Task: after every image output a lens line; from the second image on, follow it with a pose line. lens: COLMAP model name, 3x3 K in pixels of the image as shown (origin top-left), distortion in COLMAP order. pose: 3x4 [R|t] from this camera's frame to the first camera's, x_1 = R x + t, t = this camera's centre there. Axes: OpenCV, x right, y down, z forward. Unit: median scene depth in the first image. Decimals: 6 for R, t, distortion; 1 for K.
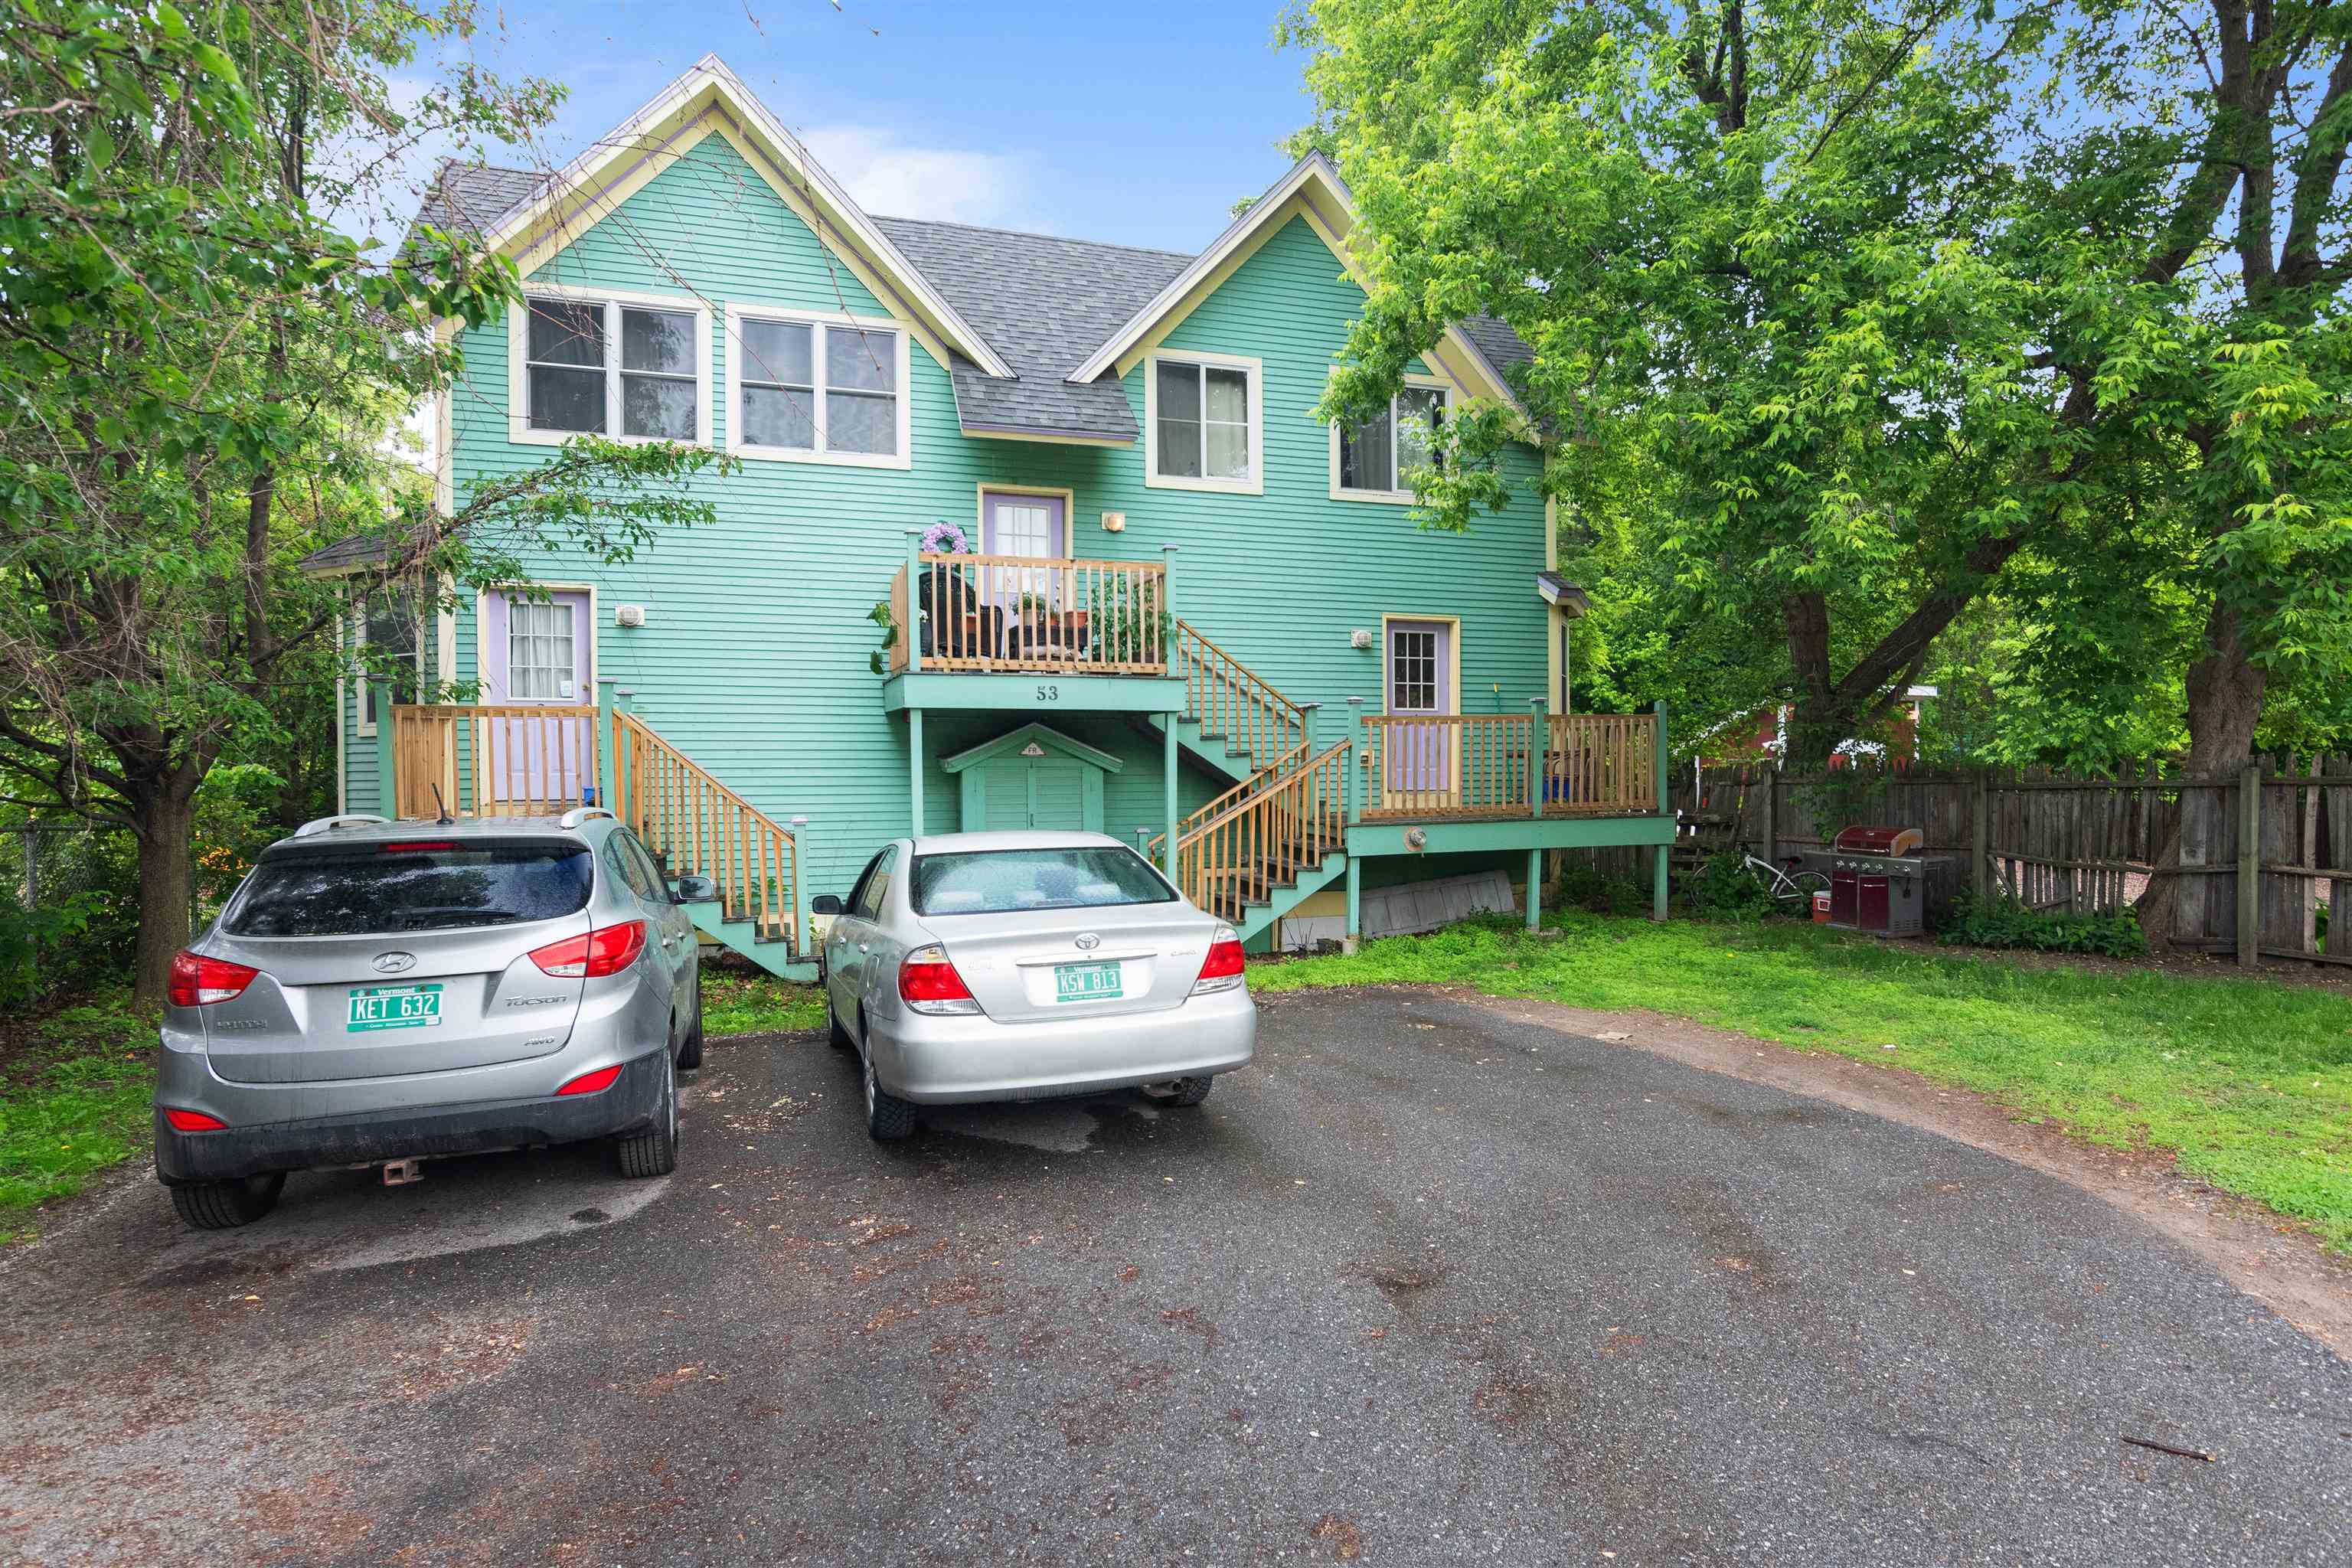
lens RADIAL K [[1176.1, 0, 1176.0], [0, 1176.1, 784.0], [0, 0, 1]] dist [-0.000479, -0.000147]
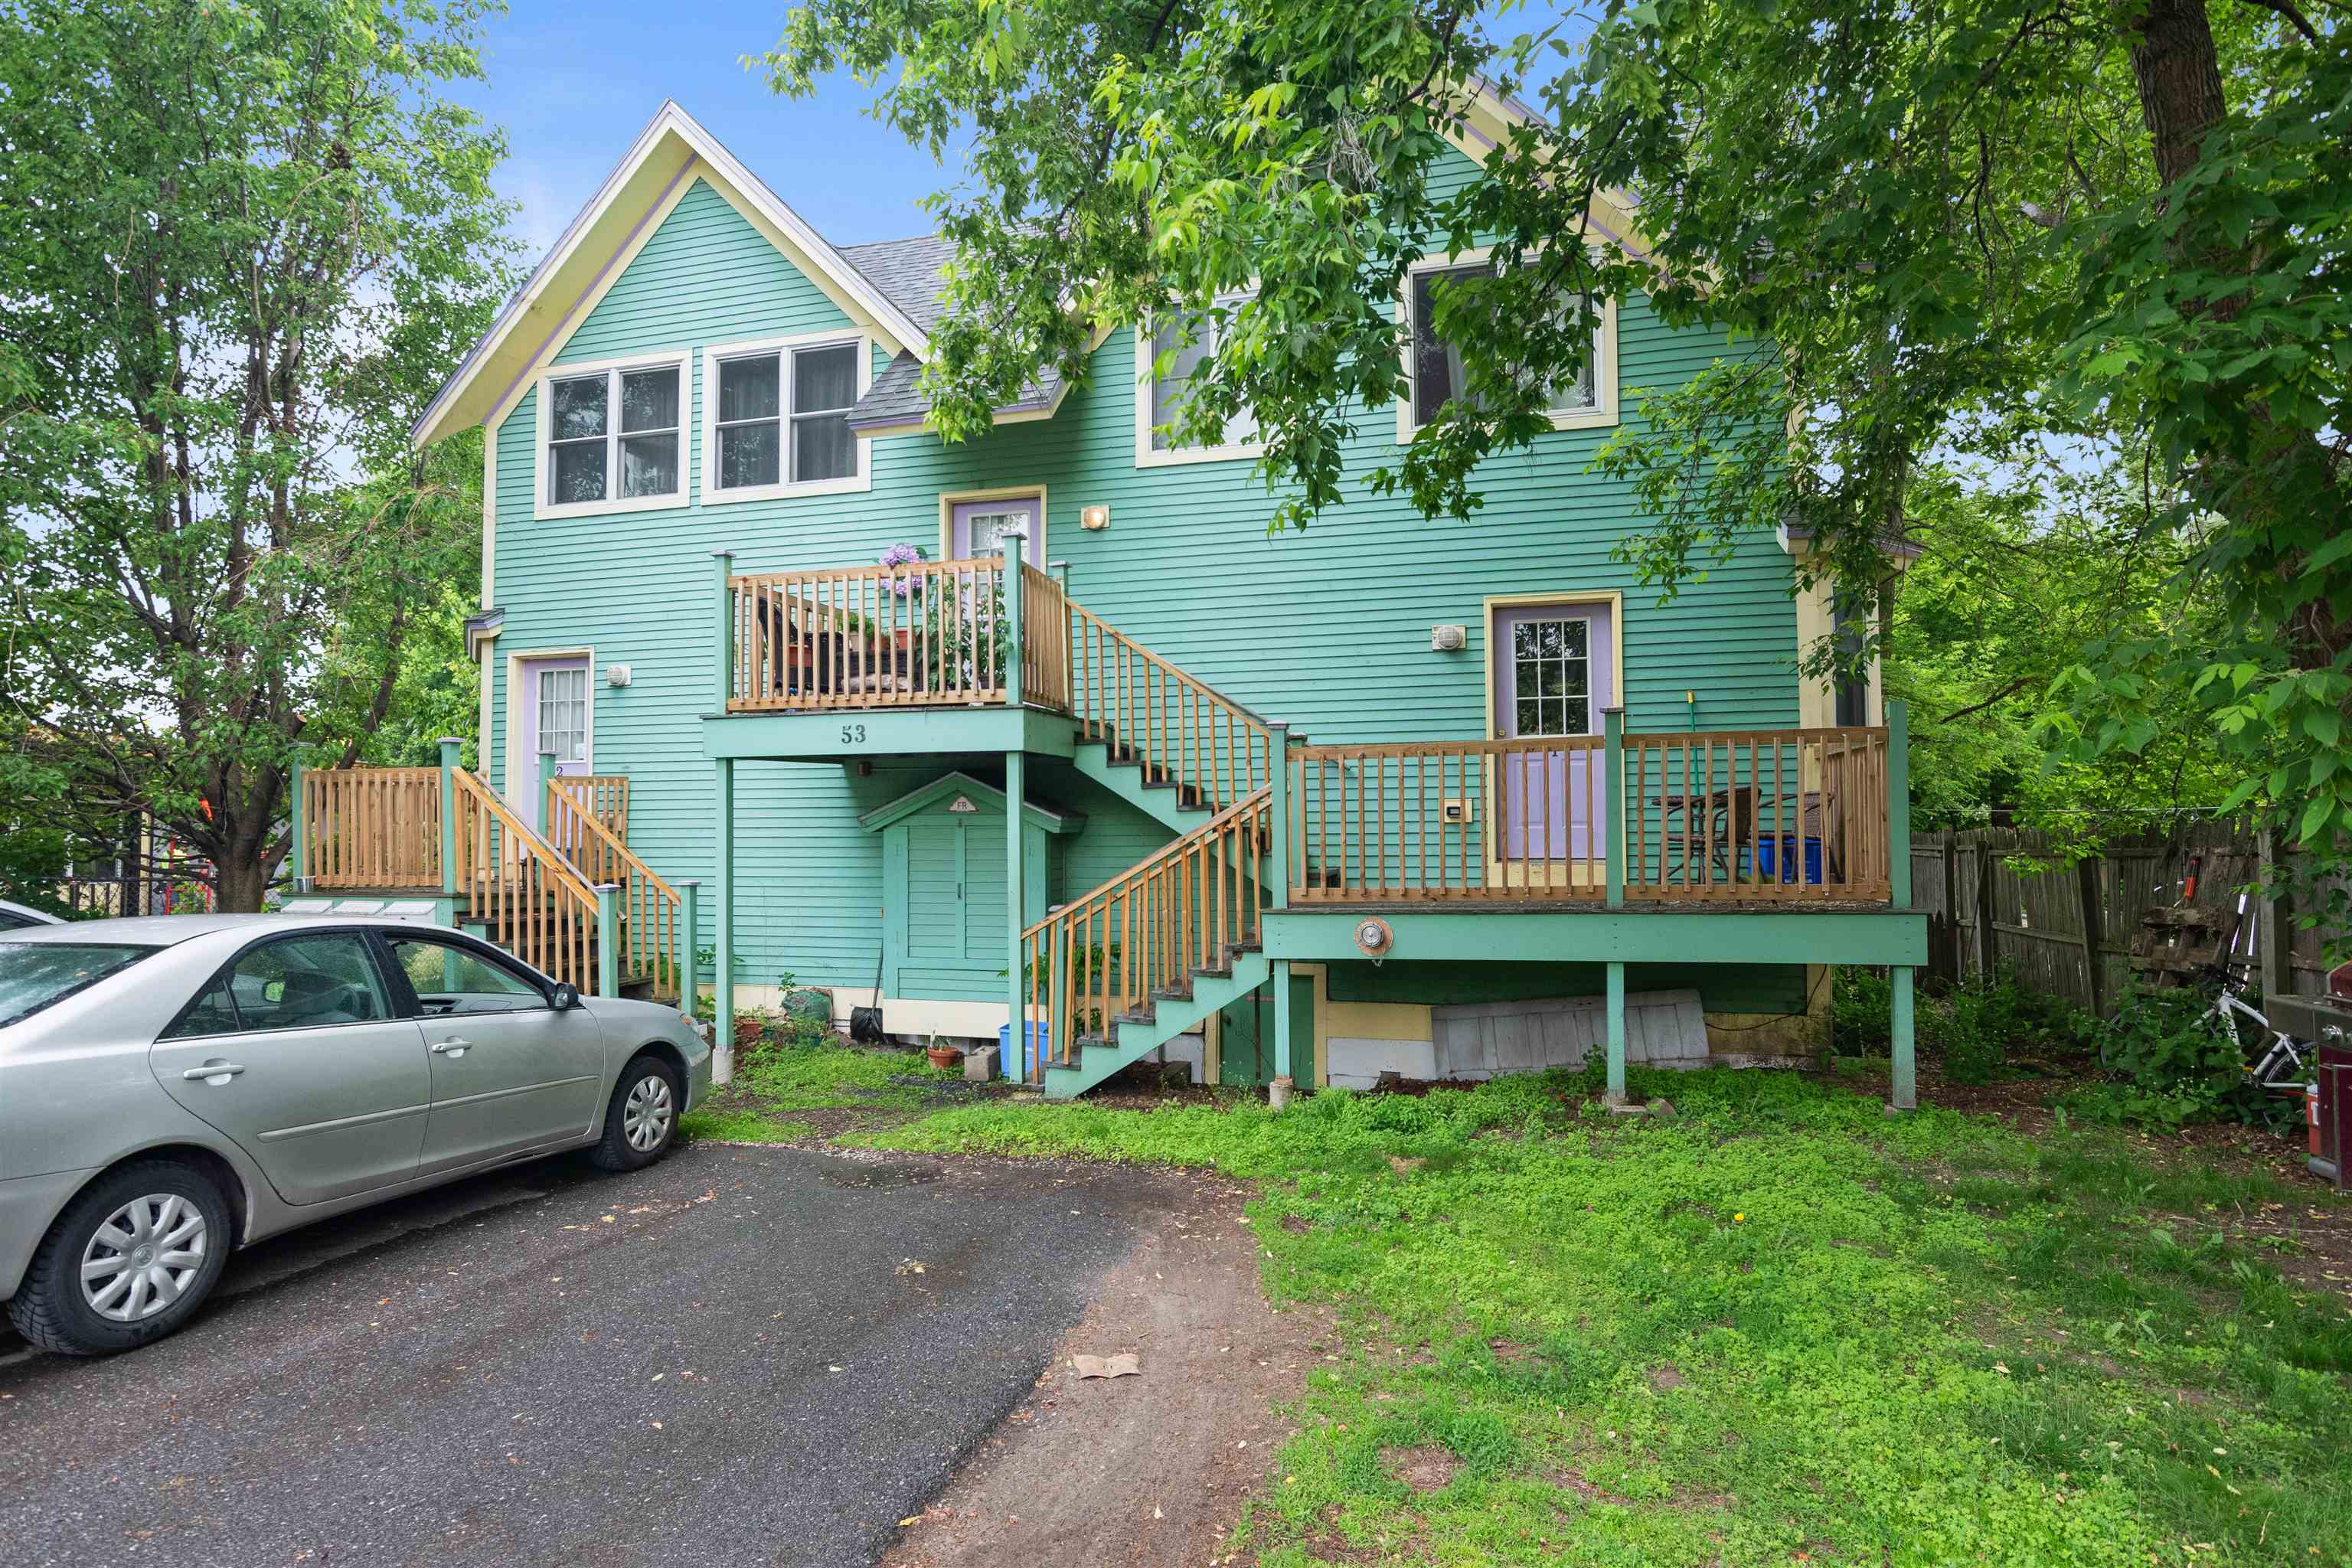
lens RADIAL K [[1176.1, 0, 1176.0], [0, 1176.1, 784.0], [0, 0, 1]] dist [-0.000479, -0.000147]
pose [[0.850534, -0.022784, -0.525426, 0.449851], [-0.002422, 0.998881, -0.047235, -0.005365], [0.525915, 0.041448, 0.849527, 0.396001]]
